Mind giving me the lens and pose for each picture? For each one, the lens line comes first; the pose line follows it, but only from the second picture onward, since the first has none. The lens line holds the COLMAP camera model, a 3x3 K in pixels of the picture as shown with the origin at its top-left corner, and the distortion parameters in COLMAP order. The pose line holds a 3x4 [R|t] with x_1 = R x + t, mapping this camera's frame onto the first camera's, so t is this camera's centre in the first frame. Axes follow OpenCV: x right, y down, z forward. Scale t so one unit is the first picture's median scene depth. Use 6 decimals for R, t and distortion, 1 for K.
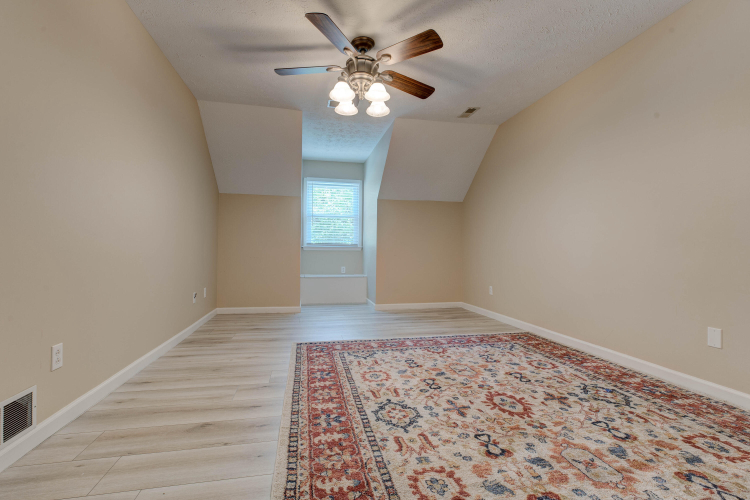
lens RADIAL K [[352.7, 0, 375.1], [0, 352.7, 249.9], [0, 0, 1]] dist [0.003781, -0.001755]
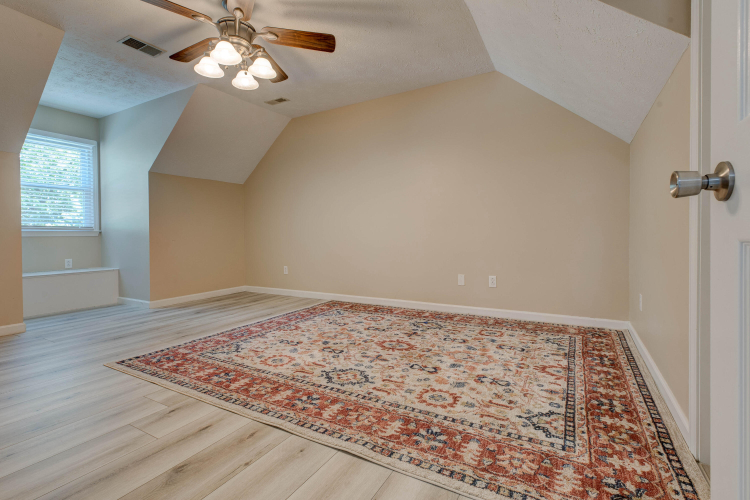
lens RADIAL K [[352.7, 0, 386.3], [0, 352.7, 234.9], [0, 0, 1]] dist [0.003781, -0.001755]
pose [[0.640570, -0.014159, 0.767770, -0.655277], [0.012215, 0.999891, 0.008249, 0.004359], [-0.767803, 0.004094, 0.640673, 0.164315]]
